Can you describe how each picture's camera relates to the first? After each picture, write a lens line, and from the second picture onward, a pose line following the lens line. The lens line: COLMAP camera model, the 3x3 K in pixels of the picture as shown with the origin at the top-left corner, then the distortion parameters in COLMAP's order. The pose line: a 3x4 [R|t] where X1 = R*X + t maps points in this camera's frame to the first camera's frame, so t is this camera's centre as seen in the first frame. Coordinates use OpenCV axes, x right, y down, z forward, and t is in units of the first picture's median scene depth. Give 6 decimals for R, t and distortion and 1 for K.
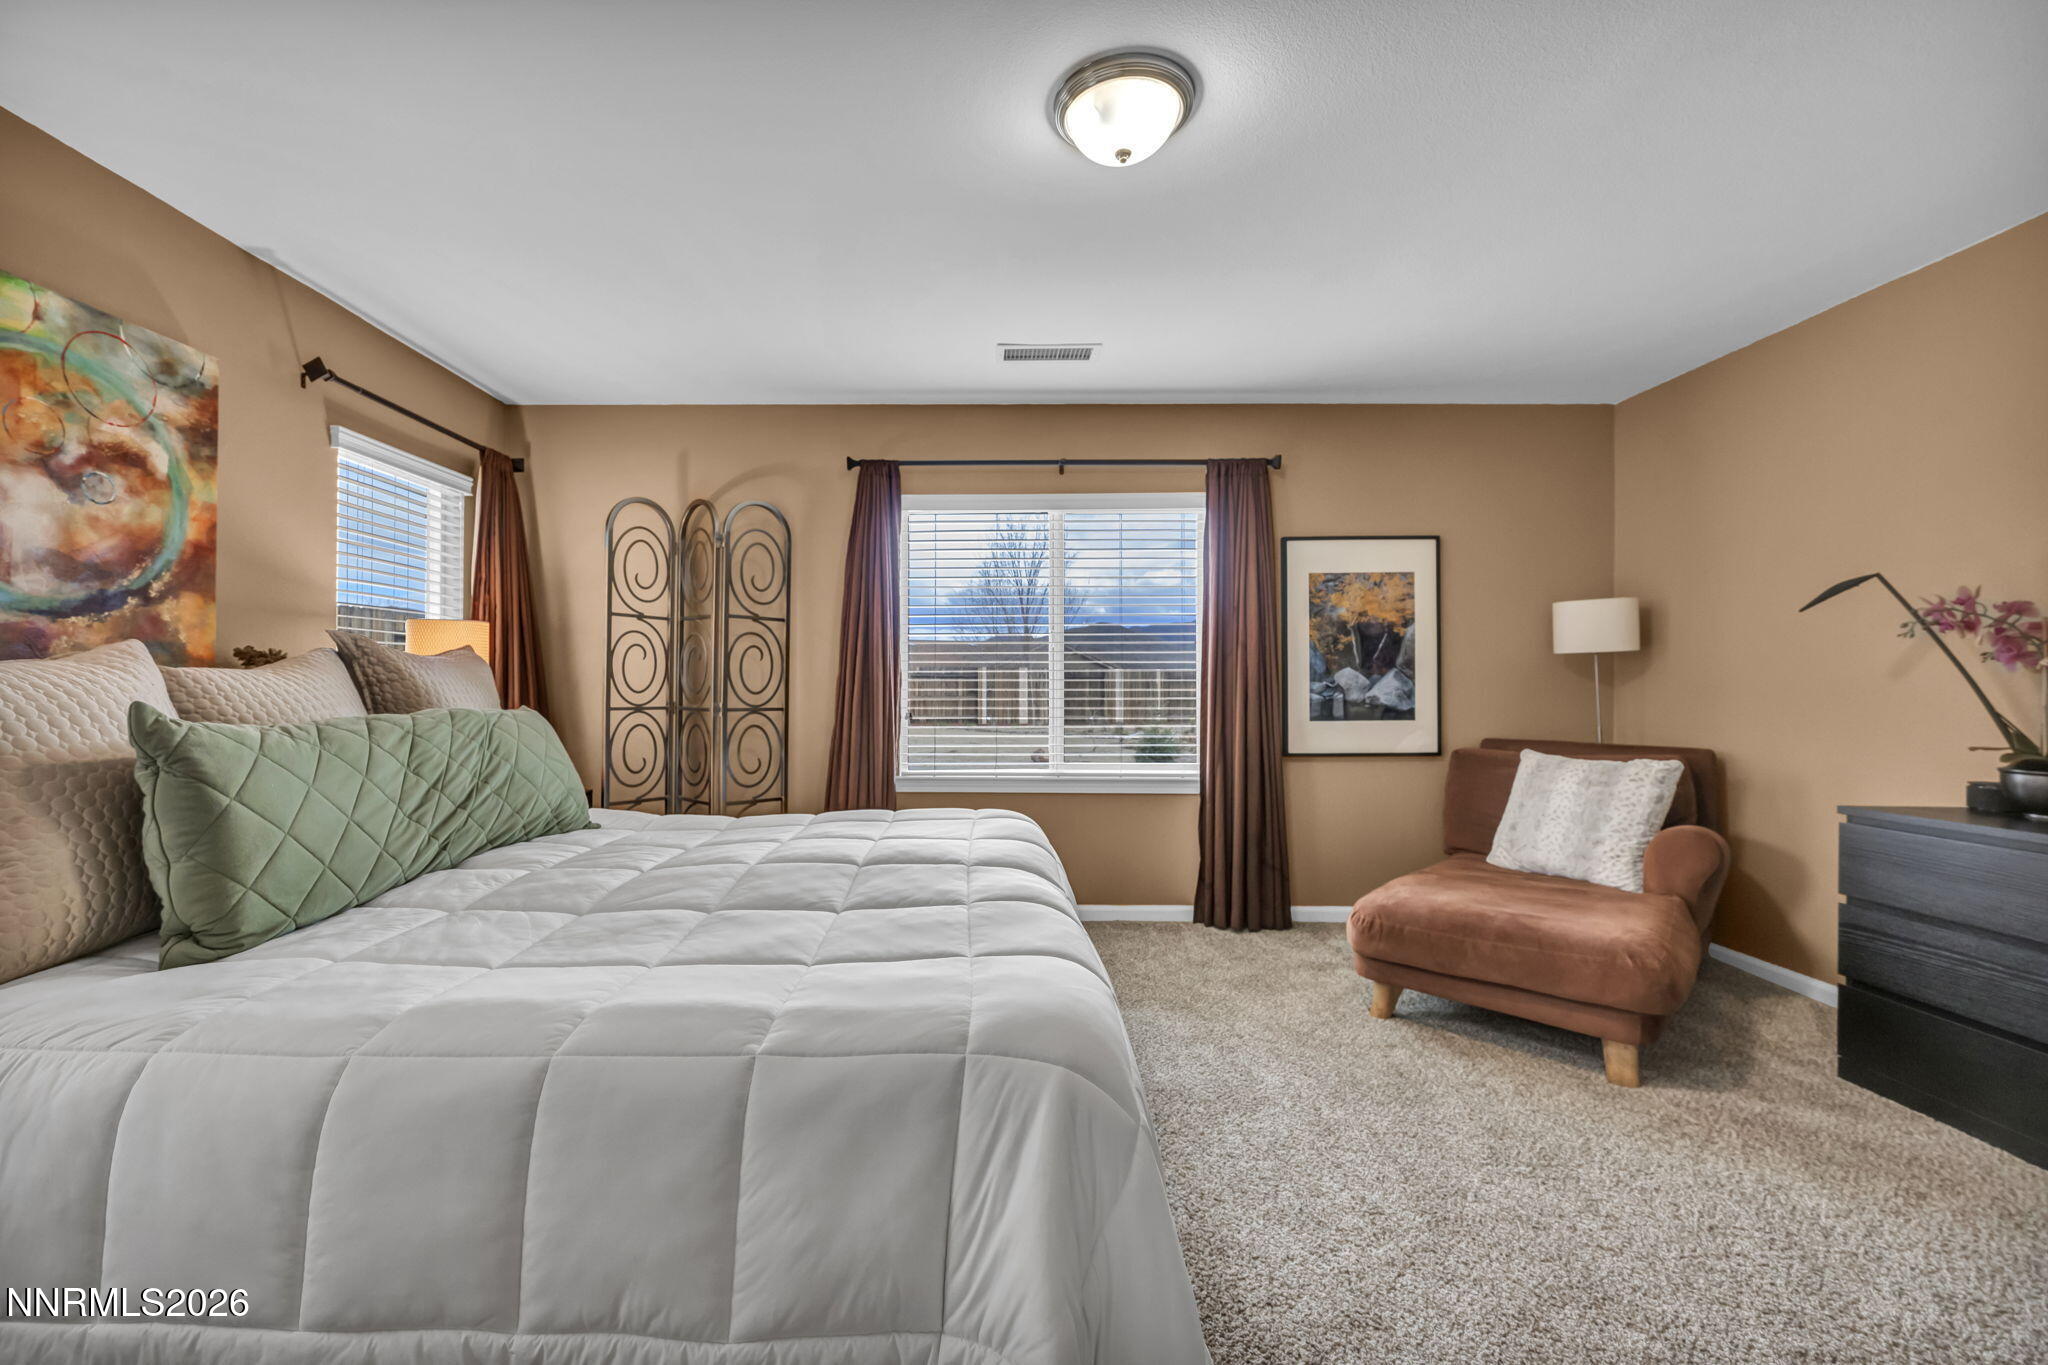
lens RADIAL K [[826.1, 0, 1019.2], [0, 826.1, 690.9], [0, 0, 1]] dist [0.000672, -0.000094]
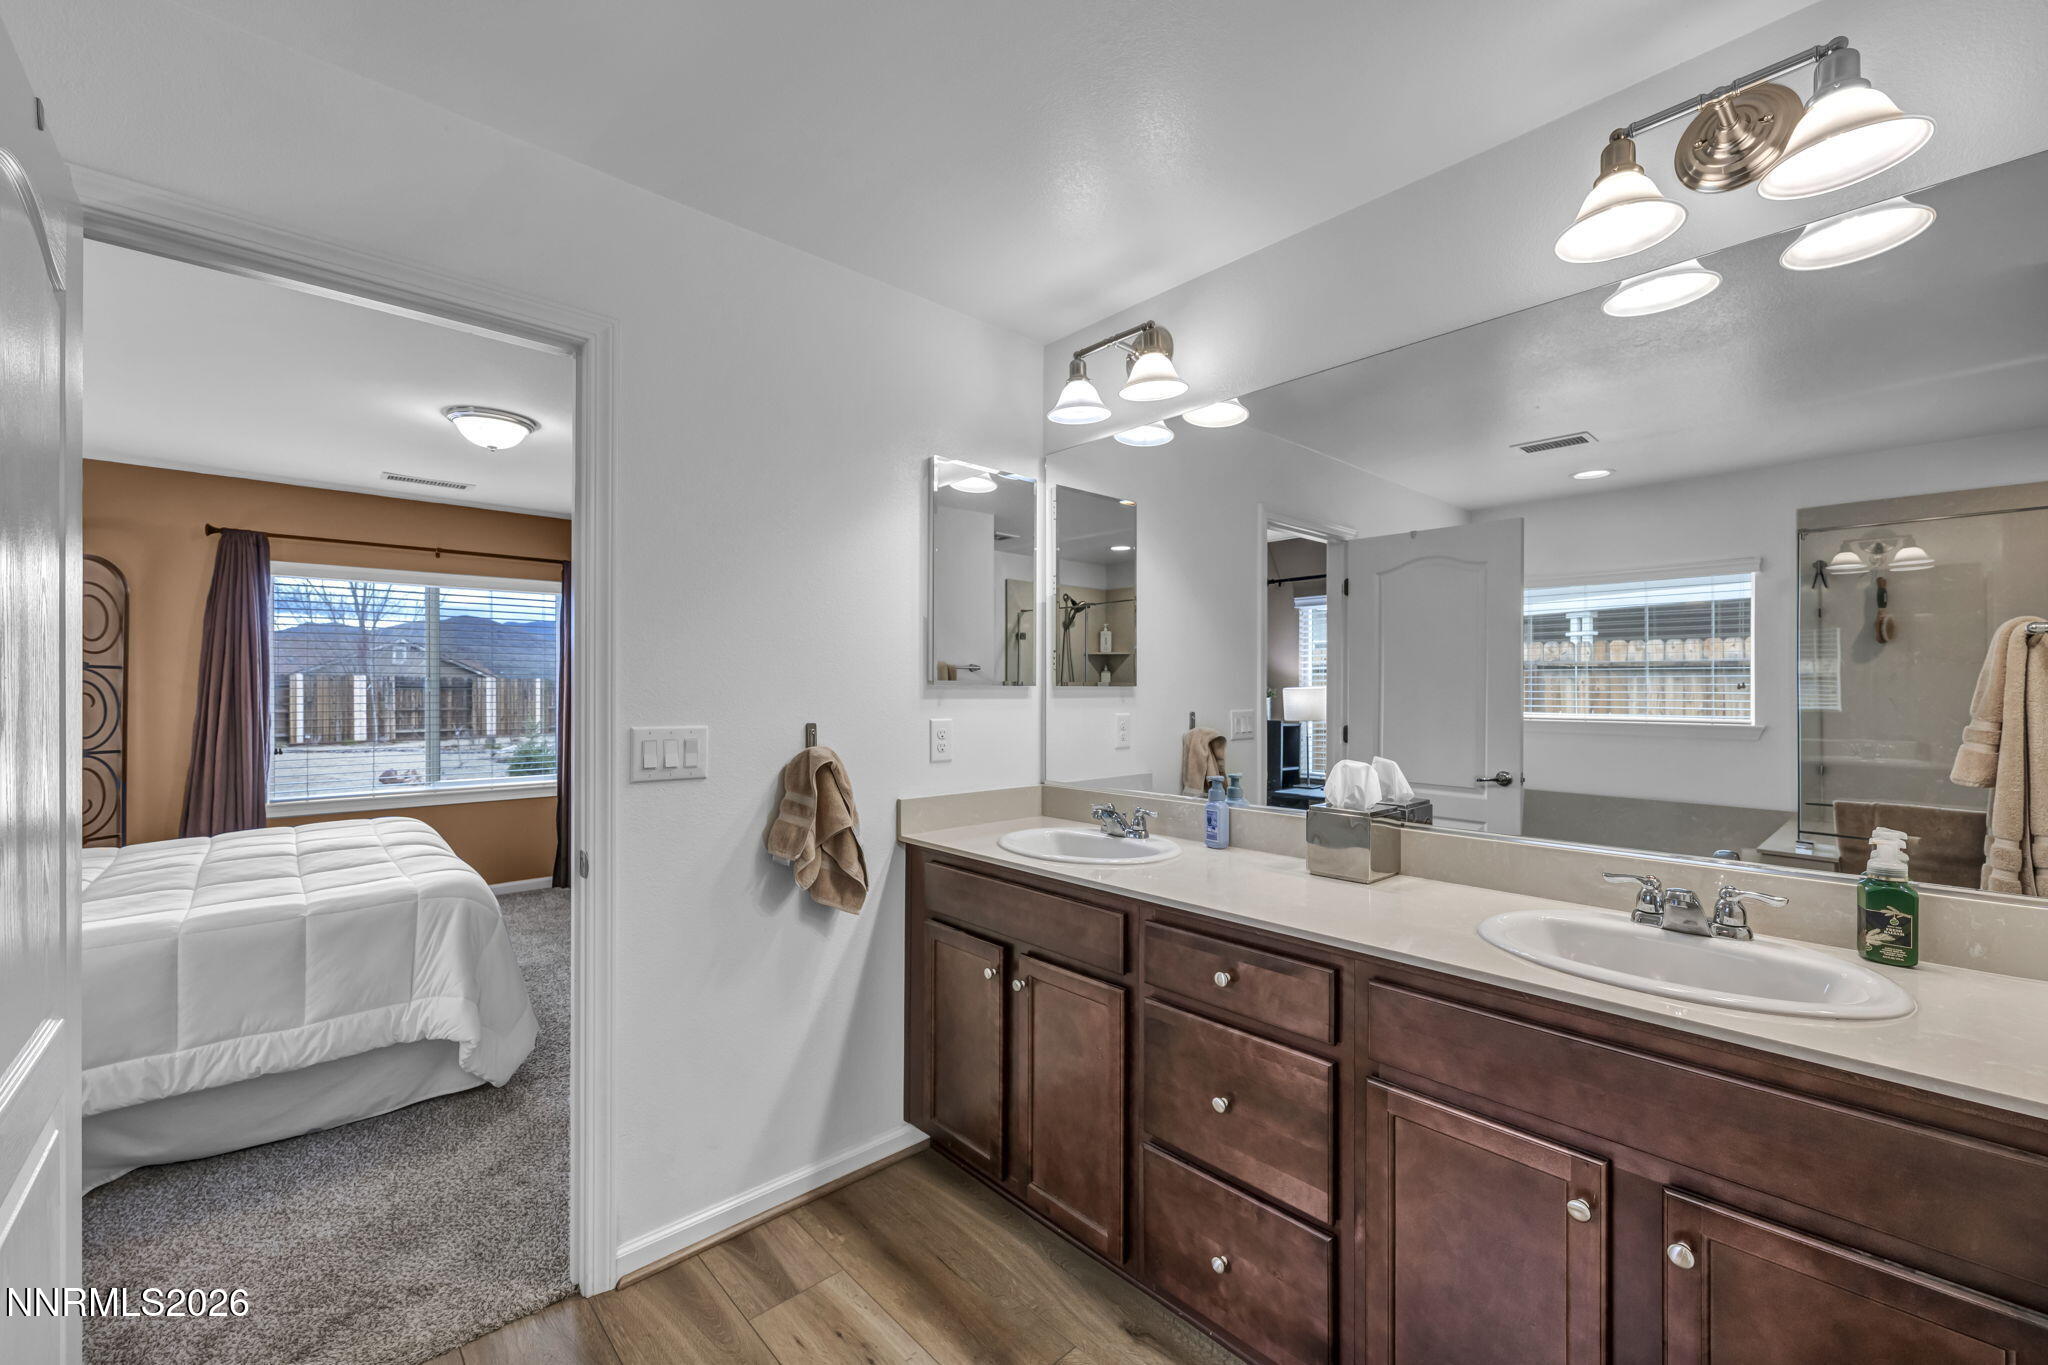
lens RADIAL K [[804.3, 0, 1027.7], [0, 804.3, 685.8], [0, 0, 1]] dist [-0.010389, 0.000437]
pose [[0.757805, 0.001456, 0.652479, -0.066624], [0.003179, 0.999977, -0.005924, -0.052926], [-0.652473, 0.006563, 0.757783, -0.560169]]
